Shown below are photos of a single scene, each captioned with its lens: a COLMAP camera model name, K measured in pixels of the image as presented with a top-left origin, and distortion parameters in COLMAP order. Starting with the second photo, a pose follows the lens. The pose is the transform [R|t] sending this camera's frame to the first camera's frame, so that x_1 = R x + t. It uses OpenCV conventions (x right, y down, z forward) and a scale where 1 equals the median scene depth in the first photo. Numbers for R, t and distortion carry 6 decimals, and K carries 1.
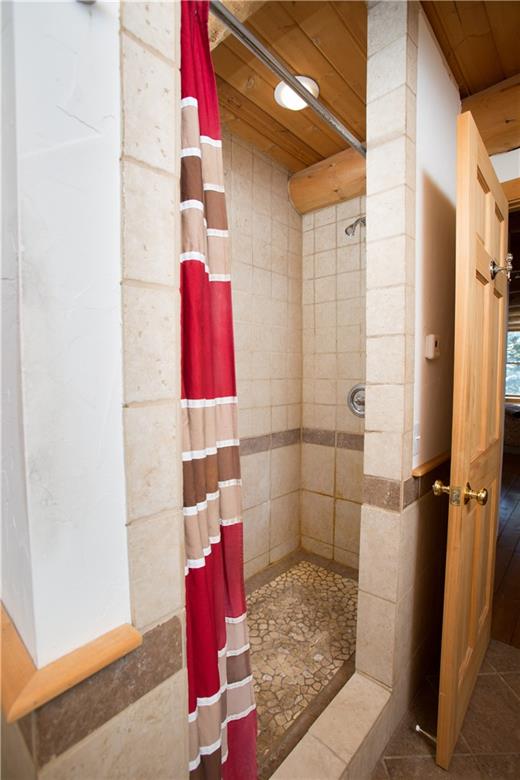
lens RADIAL K [[358.0, 0, 258.3], [0, 358.0, 385.1], [0, 0, 1]] dist [-0.046199, 0.001968]
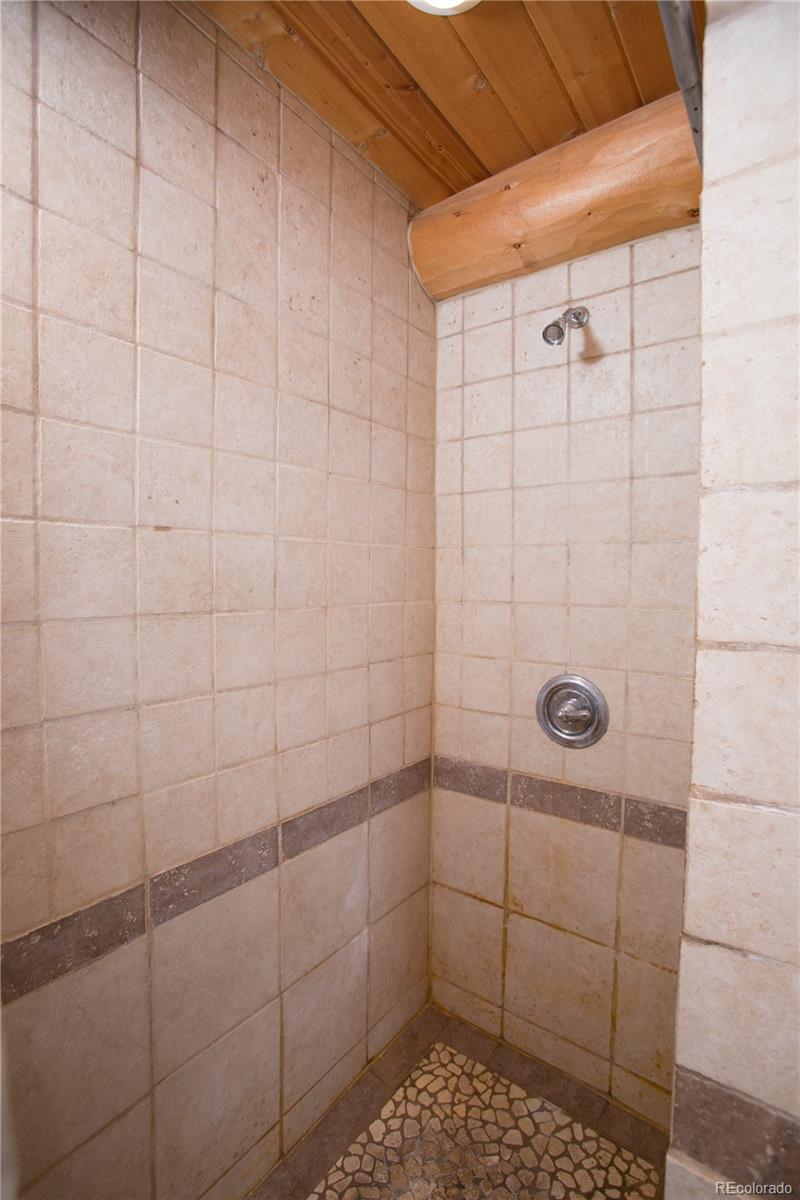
lens RADIAL K [[550.8, 0, 398.9], [0, 550.8, 595.3], [0, 0, 1]] dist [-0.046199, 0.001968]
pose [[0.993928, 0.000866, 0.110026, -0.003492], [-0.000531, 0.999995, -0.003081, -0.098085], [-0.110028, 0.003004, 0.993924, 0.314622]]
